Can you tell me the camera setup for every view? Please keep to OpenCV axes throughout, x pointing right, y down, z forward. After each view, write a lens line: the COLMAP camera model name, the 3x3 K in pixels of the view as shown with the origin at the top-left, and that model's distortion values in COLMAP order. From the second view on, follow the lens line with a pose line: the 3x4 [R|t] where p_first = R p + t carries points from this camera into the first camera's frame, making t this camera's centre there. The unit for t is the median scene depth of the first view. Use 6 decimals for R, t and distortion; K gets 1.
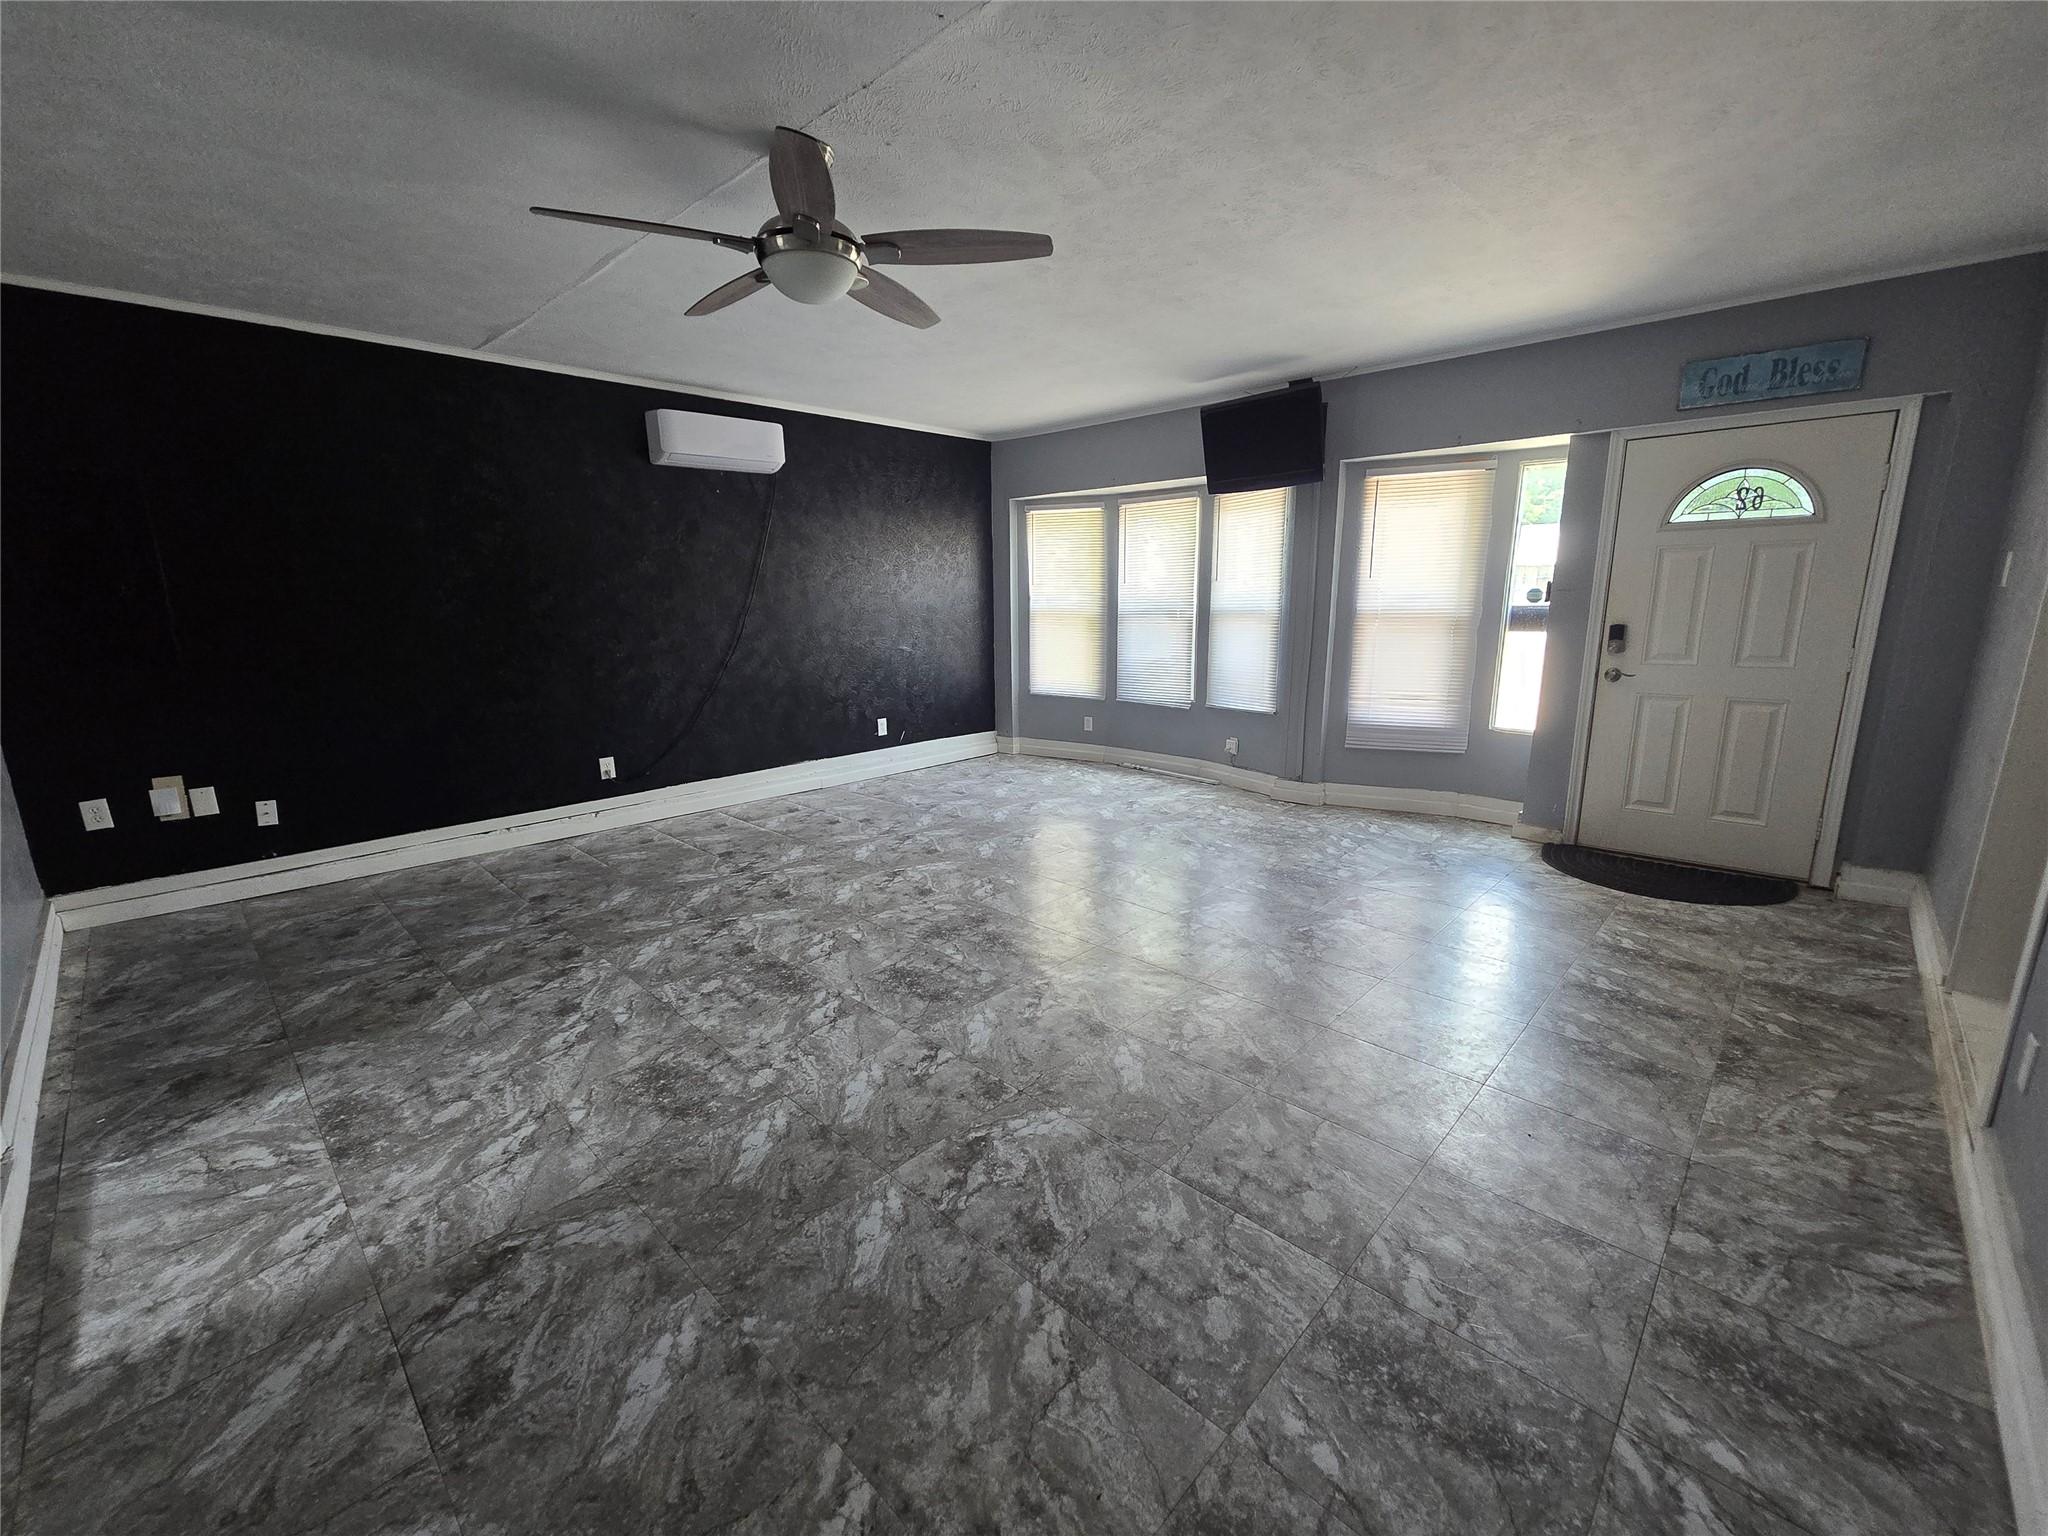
lens RADIAL K [[842.9, 0, 1017.9], [0, 842.9, 779.8], [0, 0, 1]] dist [0.000489, 0.000156]
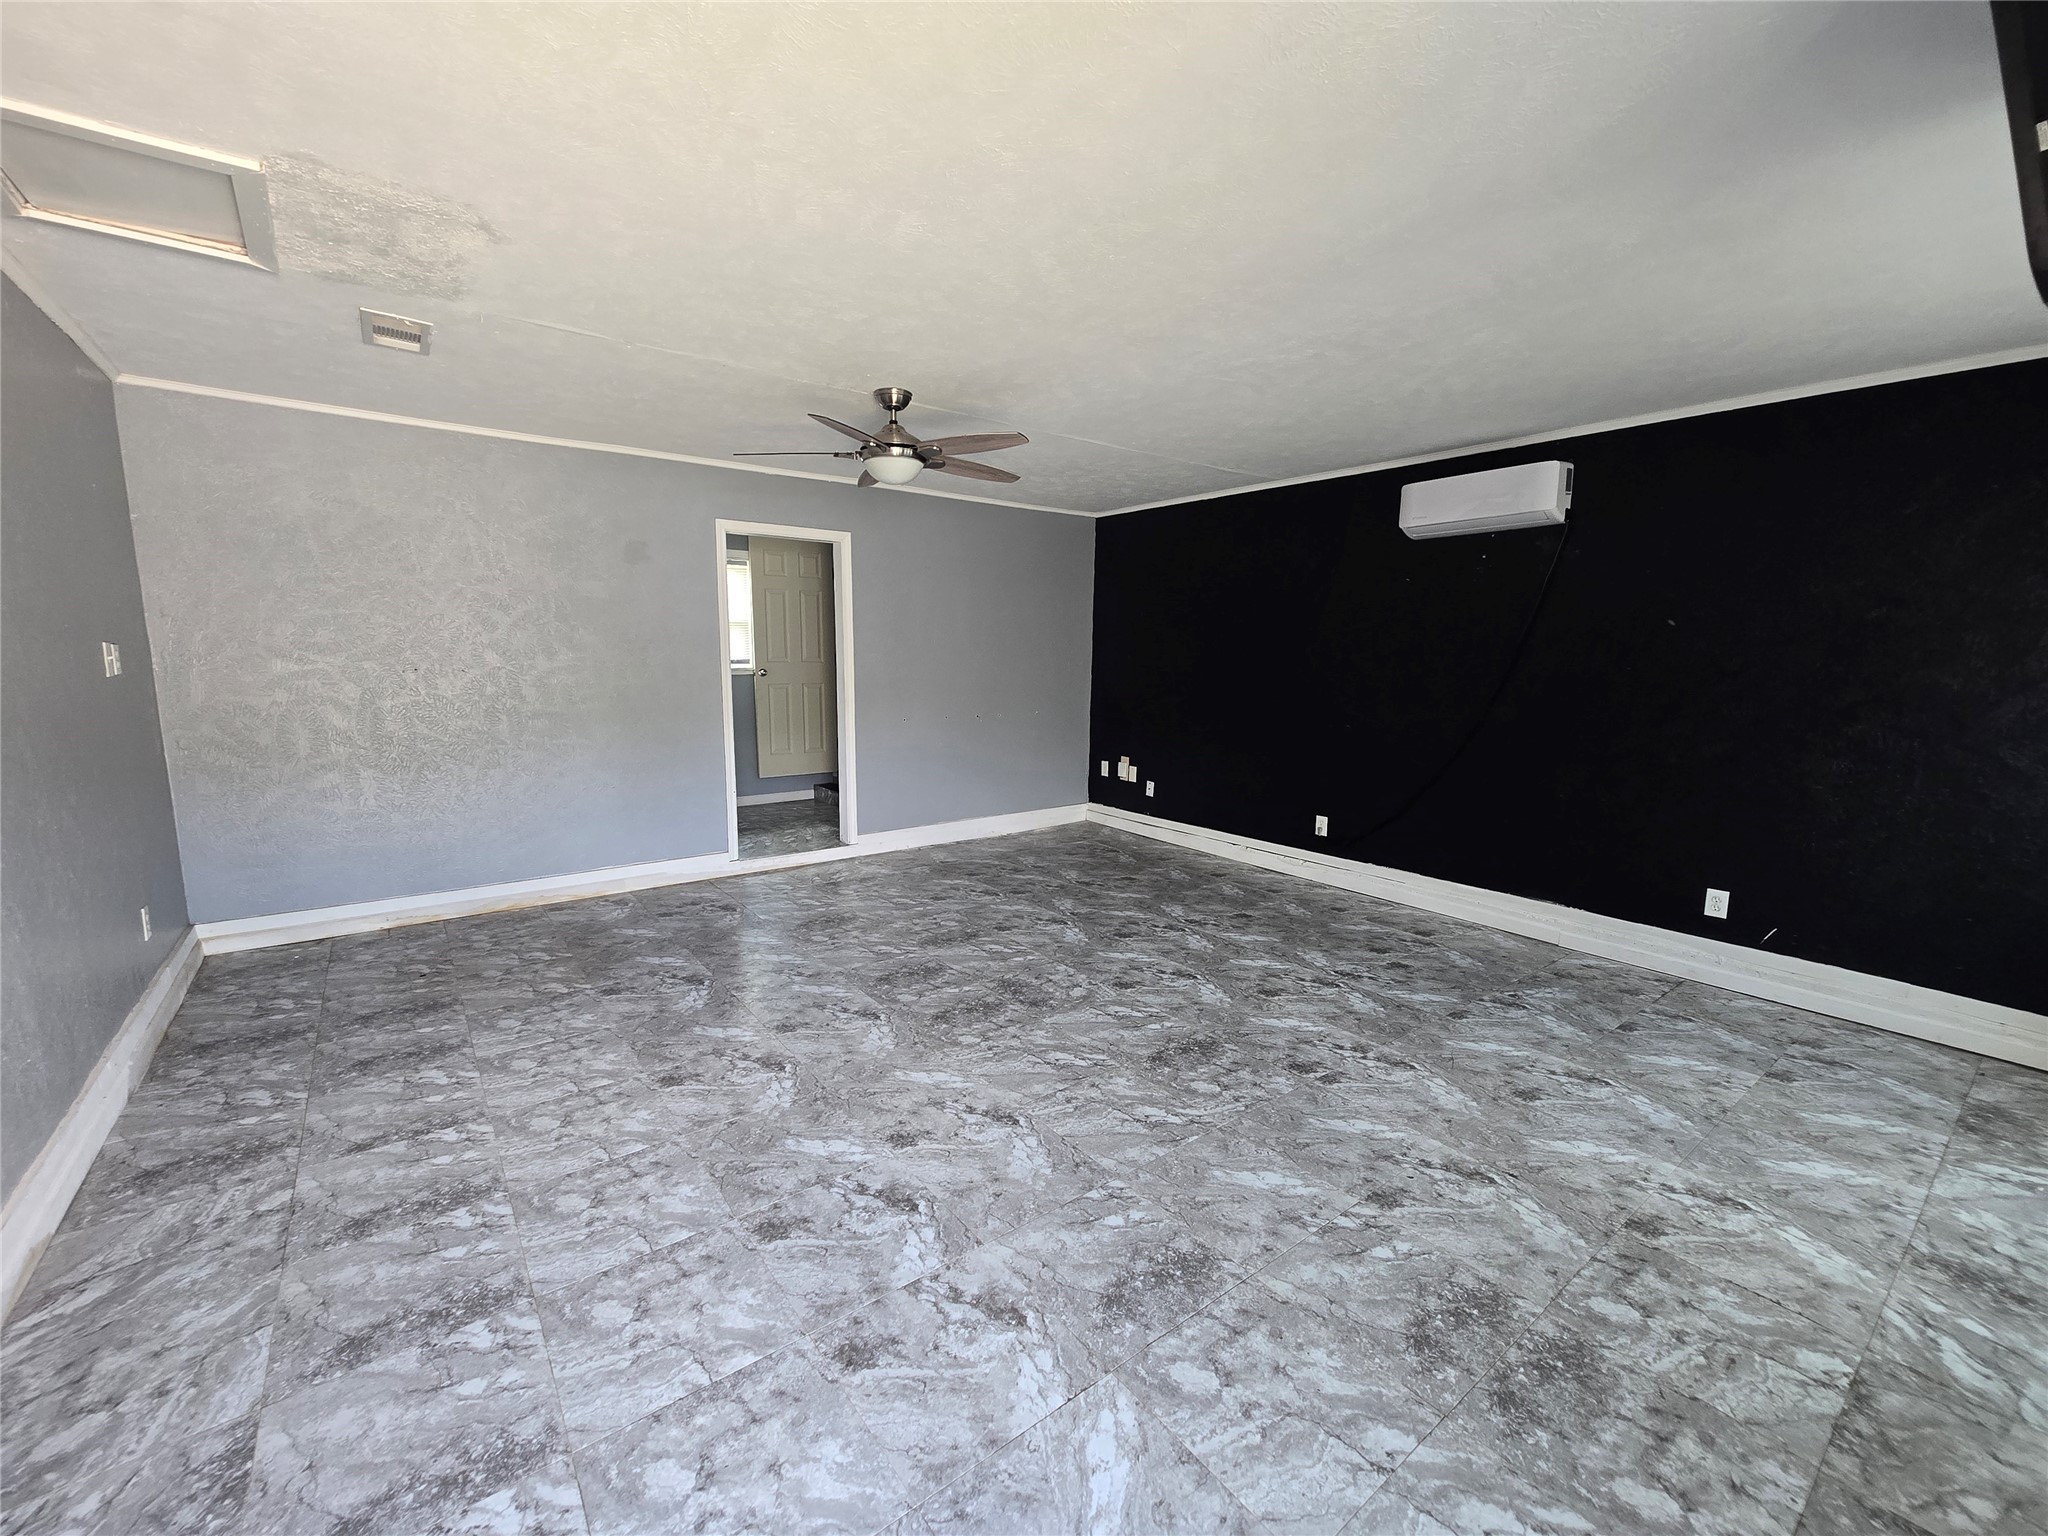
lens RADIAL K [[831.0, 0, 996.4], [0, 831.0, 761.4], [0, 0, 1]] dist [-0.001761, 0.003349]
pose [[-0.165620, 0.139267, -0.976307, 0.841702], [-0.226689, 0.958094, 0.175124, -0.254514], [0.959782, 0.250322, -0.127109, 0.979913]]
